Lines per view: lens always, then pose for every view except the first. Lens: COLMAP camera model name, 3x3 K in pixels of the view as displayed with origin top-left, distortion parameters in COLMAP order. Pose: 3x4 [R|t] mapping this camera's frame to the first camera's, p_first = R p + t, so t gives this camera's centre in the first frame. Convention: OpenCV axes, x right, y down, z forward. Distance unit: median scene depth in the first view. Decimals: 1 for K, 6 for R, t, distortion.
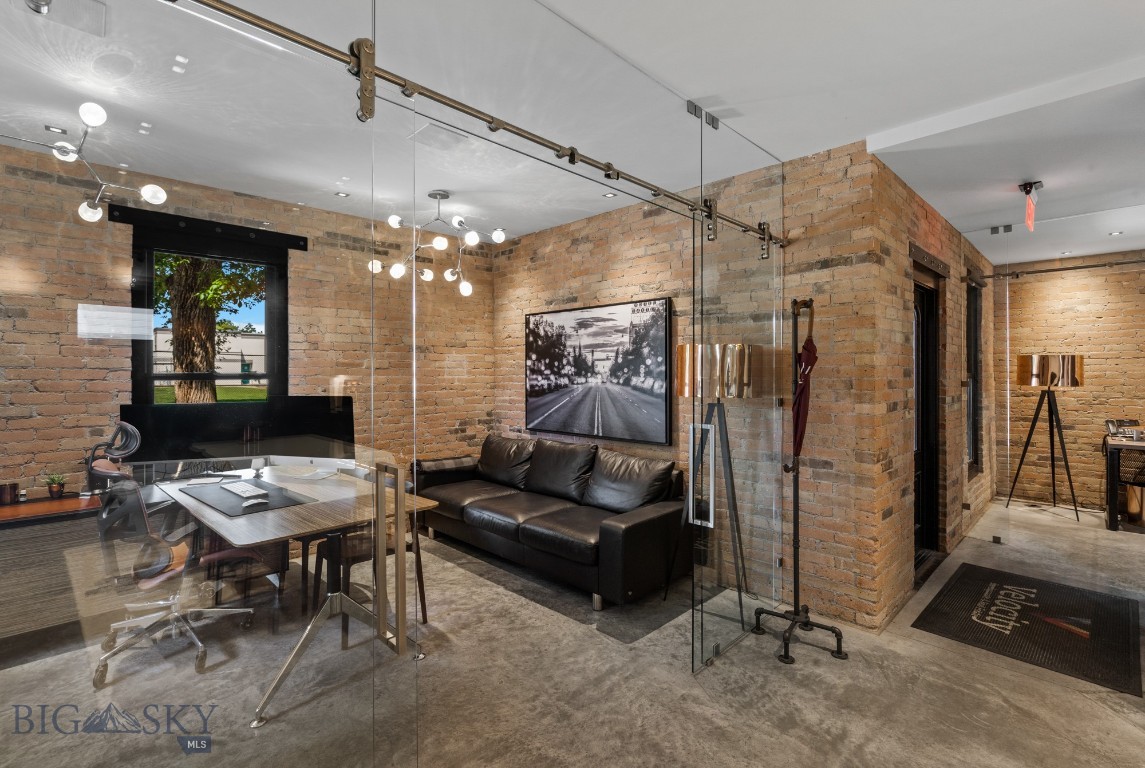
lens RADIAL K [[529.9, 0, 575.6], [0, 529.9, 374.2], [0, 0, 1]] dist [0.003499, 0.001839]
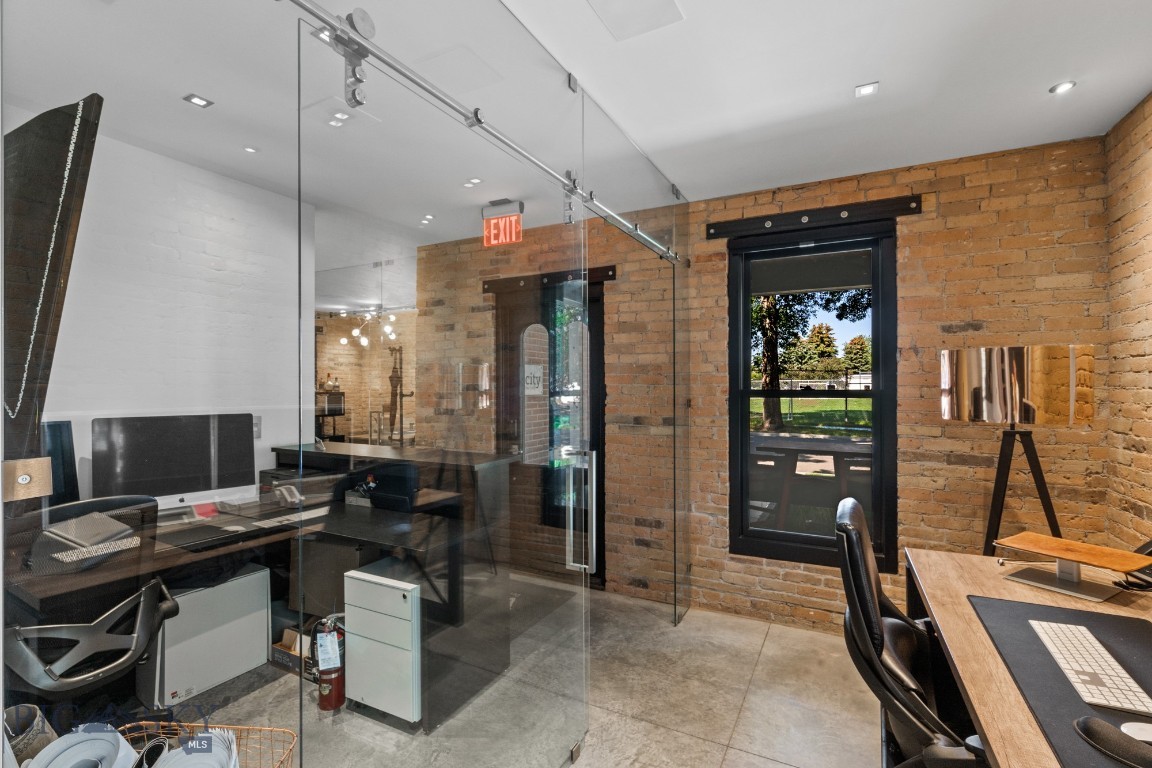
lens RADIAL K [[533.2, 0, 581.0], [0, 533.2, 385.0], [0, 0, 1]] dist [0.003499, 0.001839]
pose [[0.285969, 0.000200, -0.958239, 1.257748], [0.002205, 0.999997, 0.000867, -0.006724], [0.958236, -0.002361, 0.285968, 0.561113]]
